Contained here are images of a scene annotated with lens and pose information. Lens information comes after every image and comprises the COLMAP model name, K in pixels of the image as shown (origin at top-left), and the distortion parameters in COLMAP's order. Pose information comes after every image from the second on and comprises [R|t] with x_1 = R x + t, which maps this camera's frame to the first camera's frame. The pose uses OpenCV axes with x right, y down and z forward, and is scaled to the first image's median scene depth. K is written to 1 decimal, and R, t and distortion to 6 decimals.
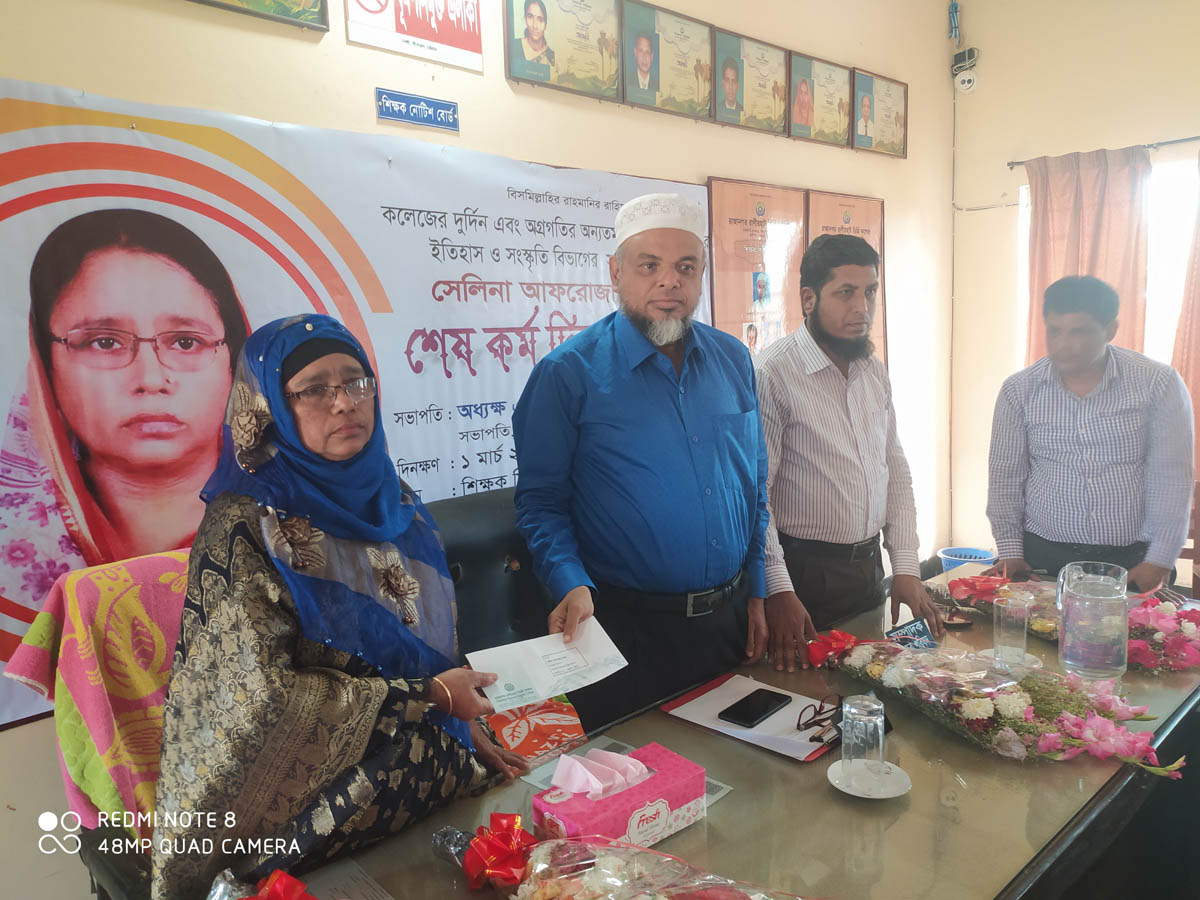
lens RADIAL K [[926.8, 0, 600.0], [0, 926.8, 450.0], [0, 0, 1]] dist [0.123810, -0.178392]
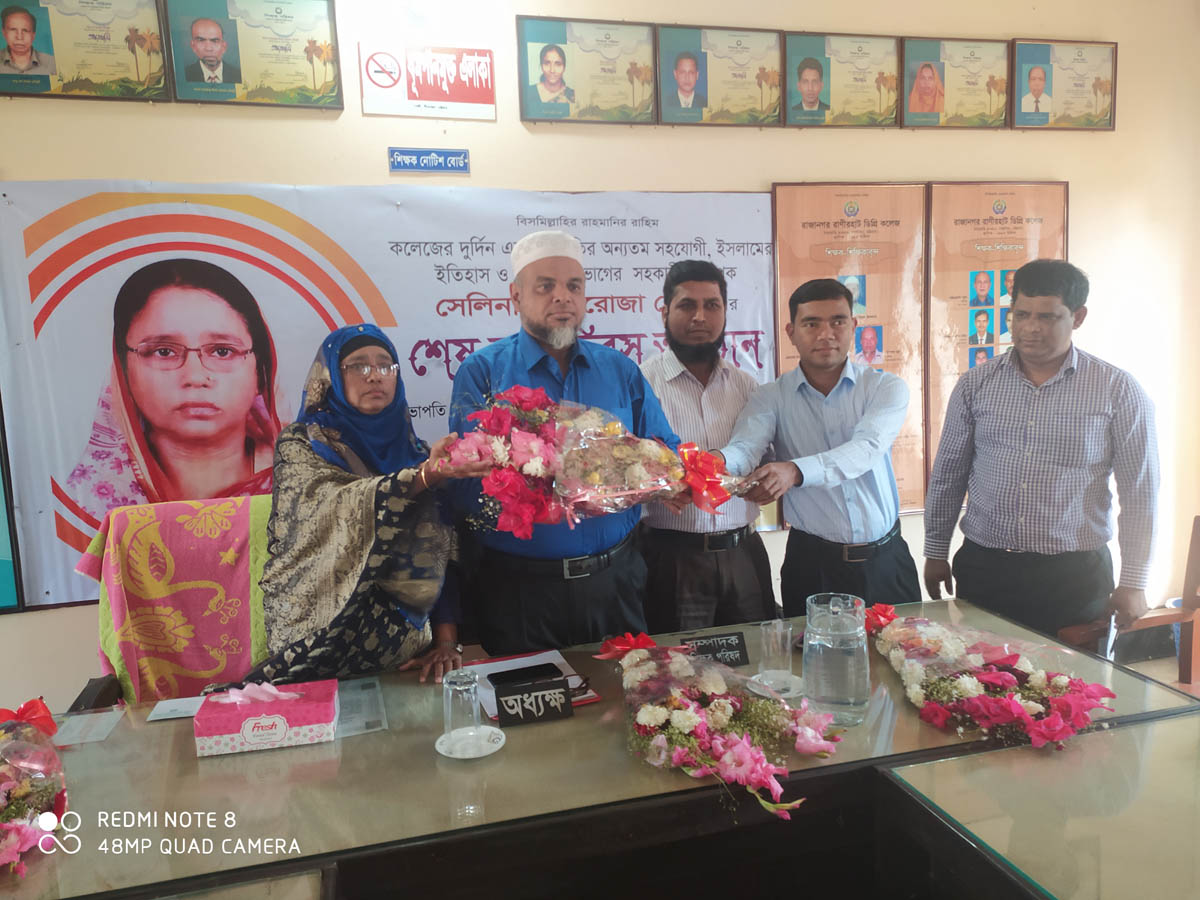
lens RADIAL K [[926.8, 0, 600.0], [0, 926.8, 450.0], [0, 0, 1]] dist [0.123810, -0.178392]
pose [[0.864977, 0.057806, -0.498471, 0.619057], [-0.055796, 0.998262, 0.018946, -0.021511], [0.498700, 0.011424, 0.866699, 0.059868]]
